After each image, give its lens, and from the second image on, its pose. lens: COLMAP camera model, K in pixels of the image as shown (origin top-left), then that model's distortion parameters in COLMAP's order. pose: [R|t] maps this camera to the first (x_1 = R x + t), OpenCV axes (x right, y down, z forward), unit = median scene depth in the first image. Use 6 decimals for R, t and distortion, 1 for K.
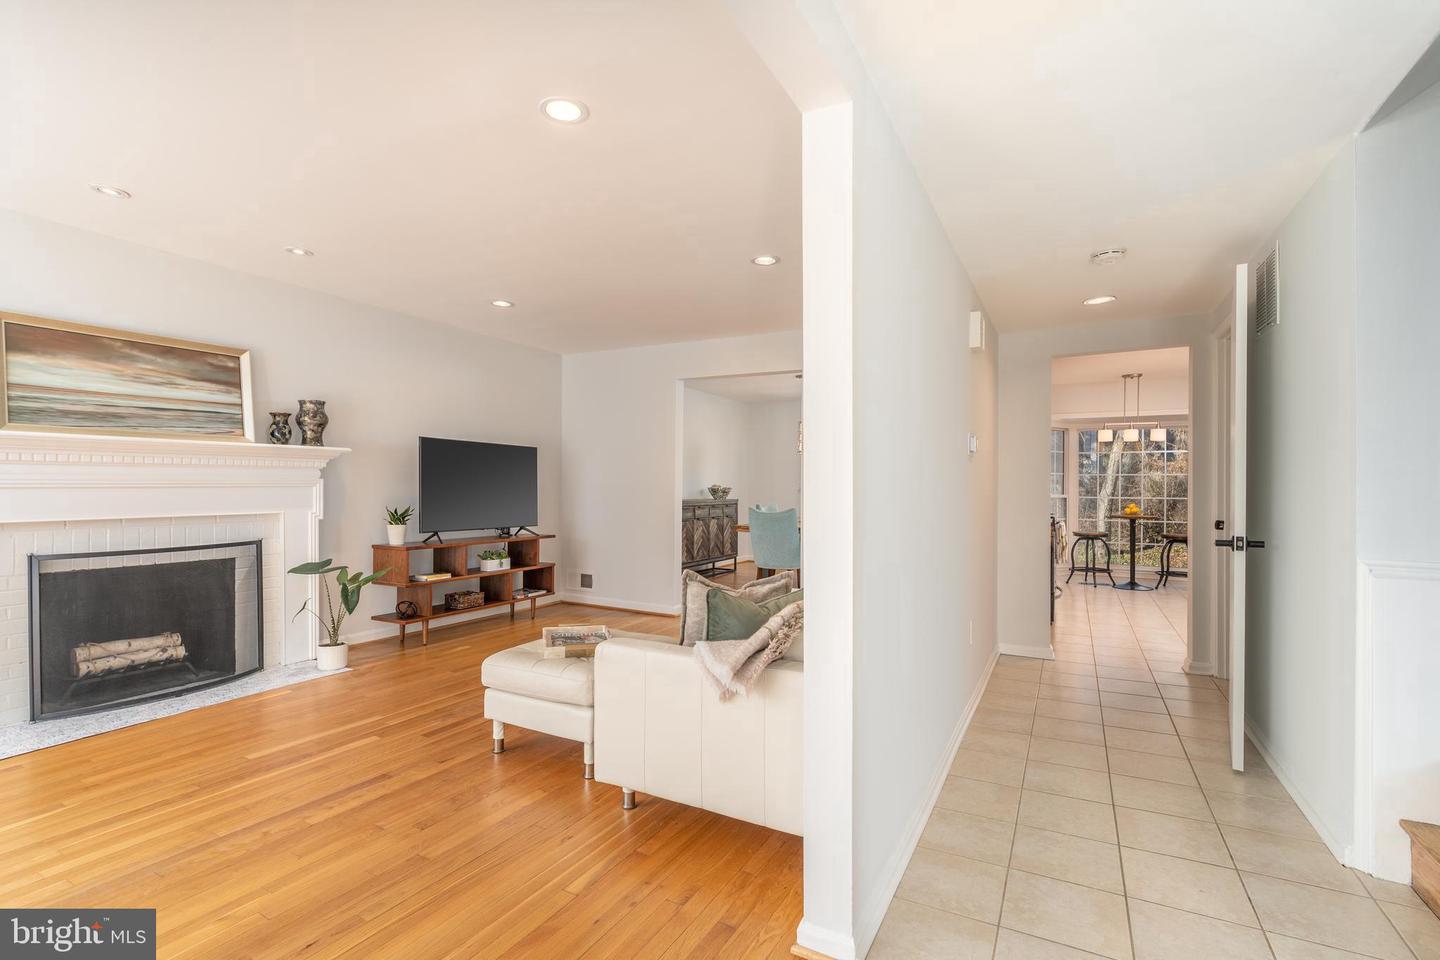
lens RADIAL K [[688.8, 0, 701.7], [0, 688.8, 485.1], [0, 0, 1]] dist [-0.003496, 0.002841]
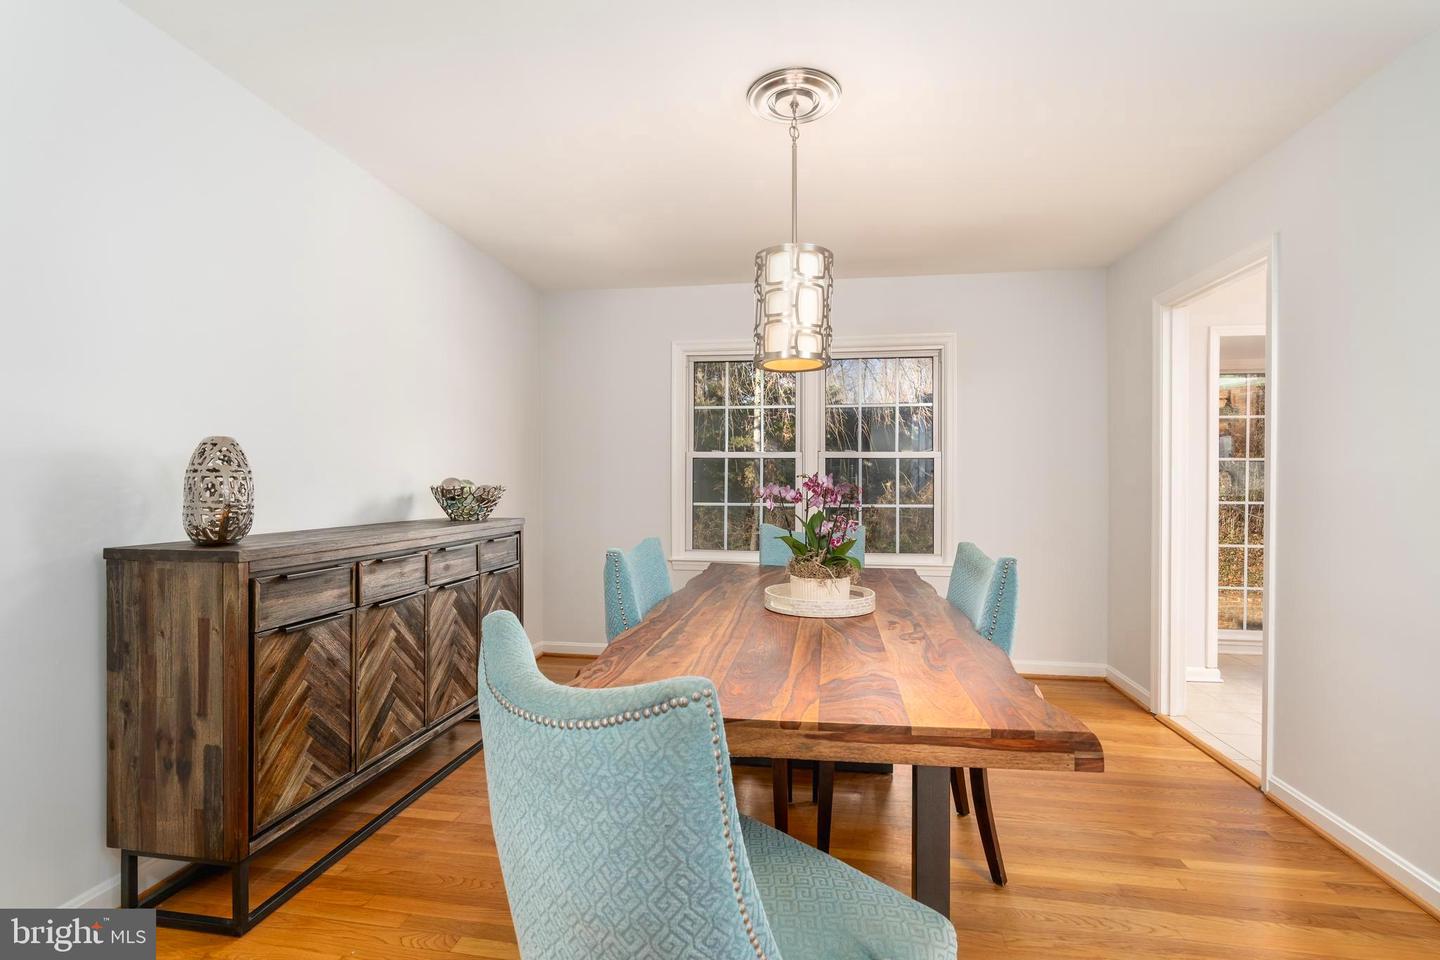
lens RADIAL K [[688.8, 0, 717.0], [0, 688.8, 479.1], [0, 0, 1]] dist [-0.003496, 0.002841]
pose [[0.937605, 0.002202, 0.347695, 0.049830], [-0.001360, 0.999996, -0.002663, 0.001030], [-0.347700, 0.002024, 0.937604, 1.366212]]
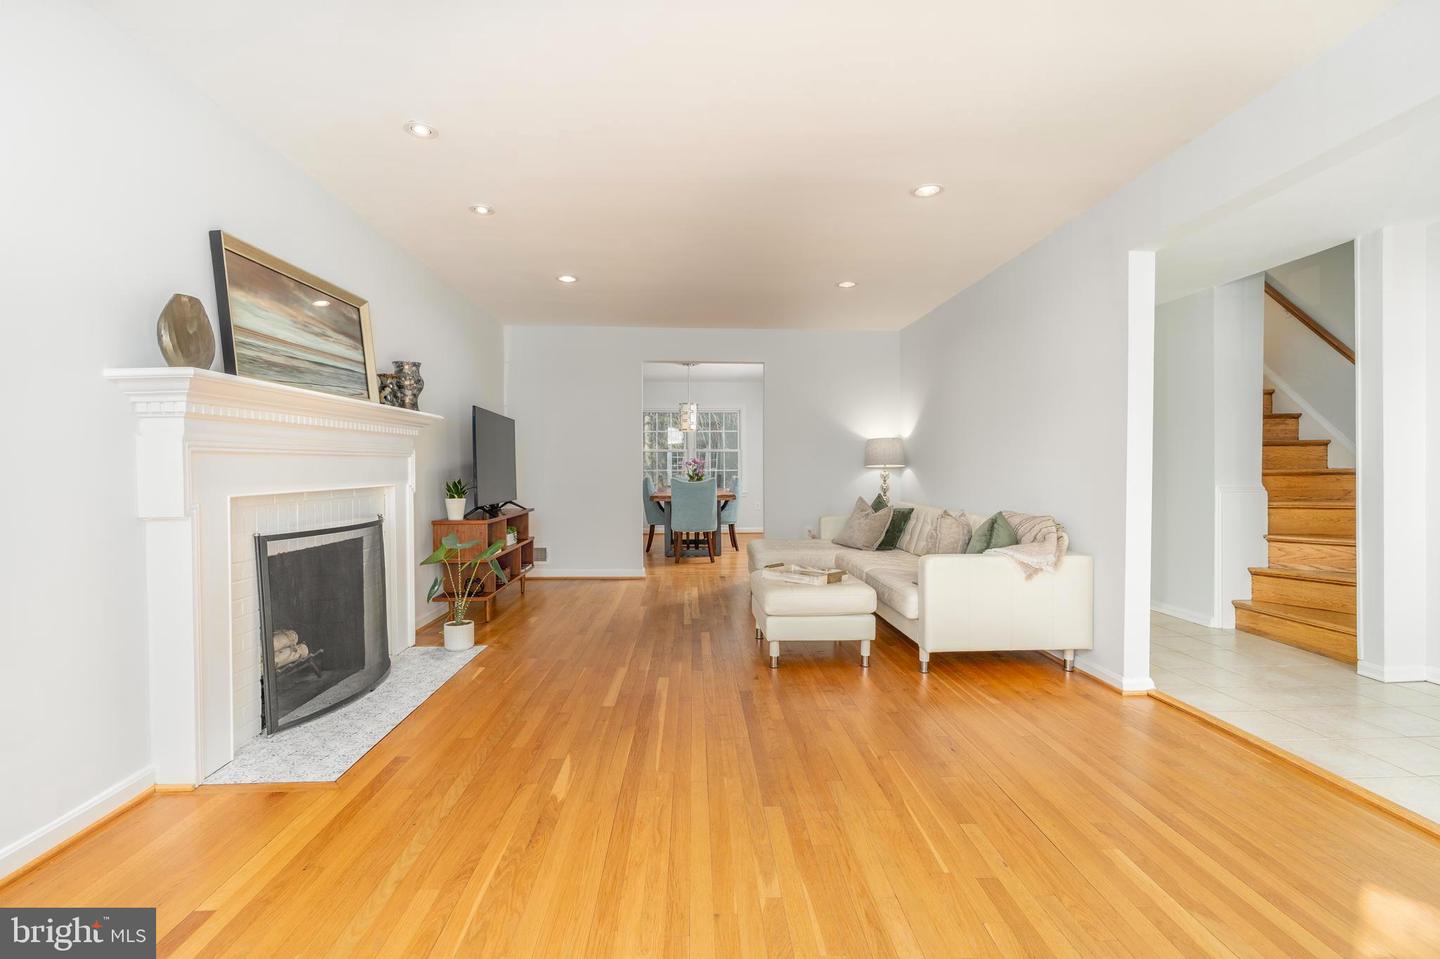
lens RADIAL K [[688.8, 0, 734.7], [0, 688.8, 471.9], [0, 0, 1]] dist [-0.003496, 0.002841]
pose [[0.847079, -0.016884, 0.531199, -0.739027], [0.013203, 0.999855, 0.010727, 0.019484], [-0.531303, -0.002074, 0.847179, -0.000633]]
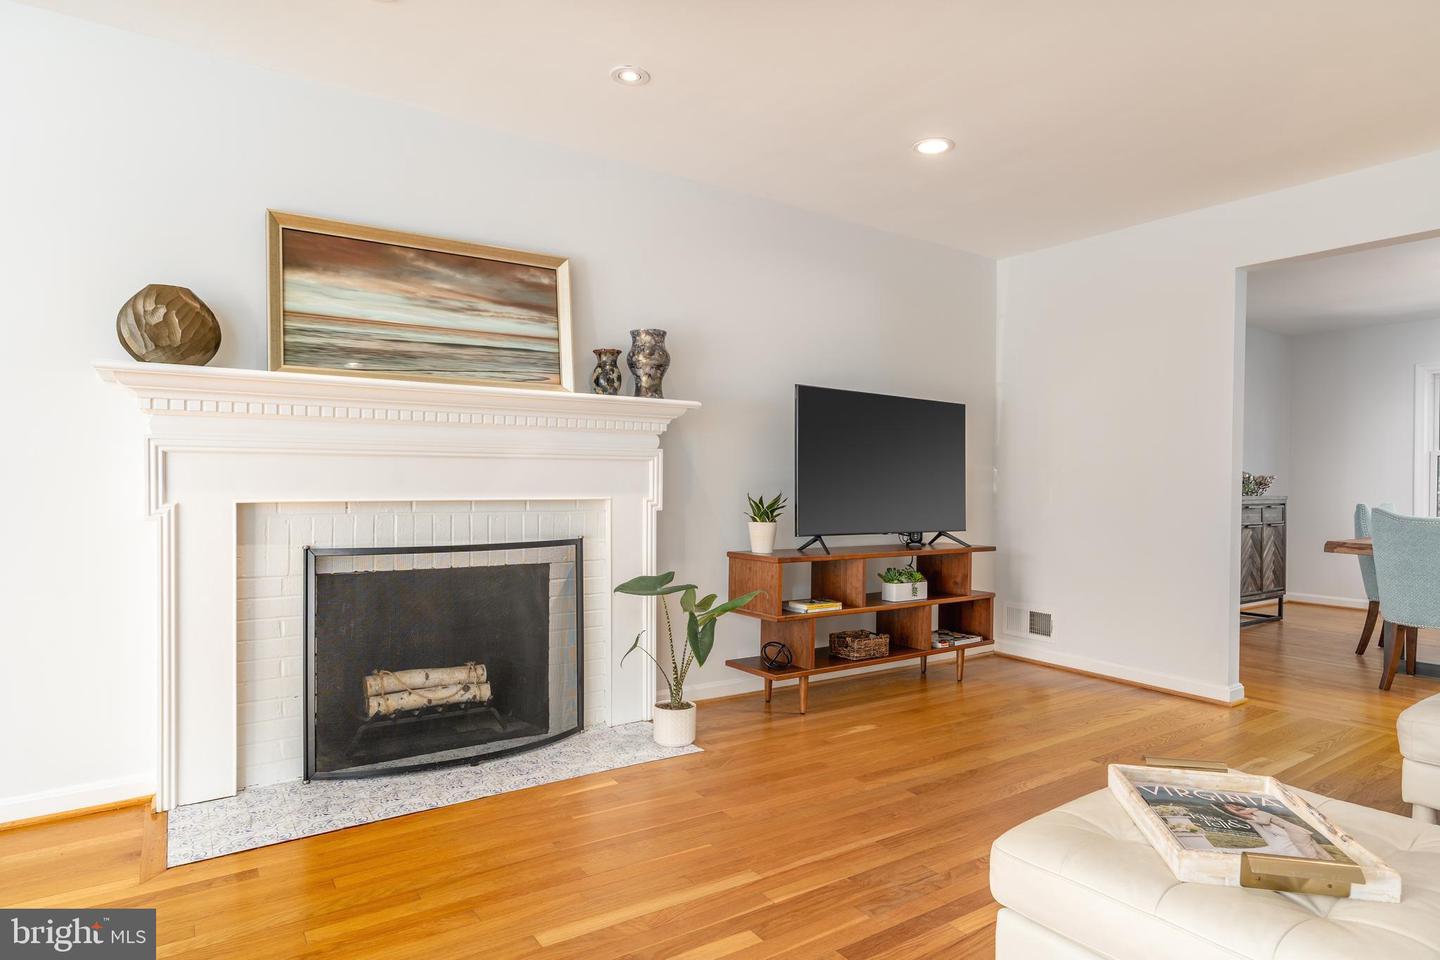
lens RADIAL K [[811.9, 0, 678.5], [0, 811.9, 481.5], [0, 0, 1]] dist [-0.016170, 0.001559]
pose [[0.886289, 0.002850, -0.463124, -0.190198], [-0.004523, 0.999987, -0.002501, 0.025925], [0.463110, 0.004311, 0.886290, 0.342868]]
